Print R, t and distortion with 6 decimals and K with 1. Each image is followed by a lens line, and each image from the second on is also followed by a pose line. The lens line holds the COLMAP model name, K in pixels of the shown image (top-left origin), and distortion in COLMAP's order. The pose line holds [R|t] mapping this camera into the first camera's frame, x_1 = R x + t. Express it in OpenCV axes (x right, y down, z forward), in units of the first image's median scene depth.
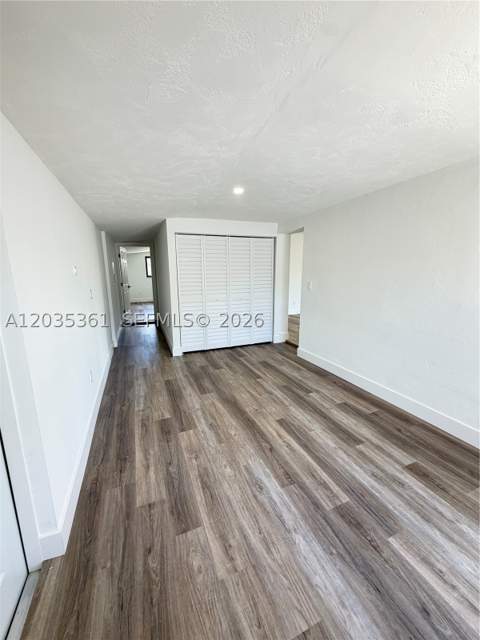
lens RADIAL K [[257.2, 0, 240.0], [0, 257.2, 320.0], [0, 0, 1]] dist [-0.000274, -0.000045]
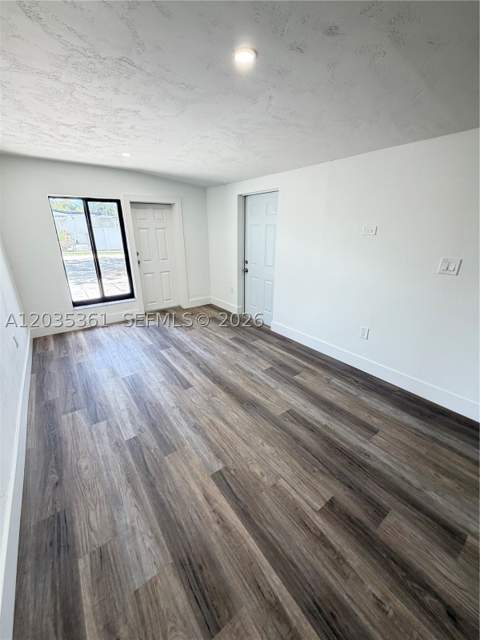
lens RADIAL K [[257.2, 0, 240.0], [0, 257.2, 320.0], [0, 0, 1]] dist [-0.000274, -0.000045]
pose [[-0.970858, 0.089152, -0.222458, 0.163950], [-0.037426, 0.860444, 0.508168, -0.364251], [0.236717, 0.501685, -0.832032, 1.790662]]
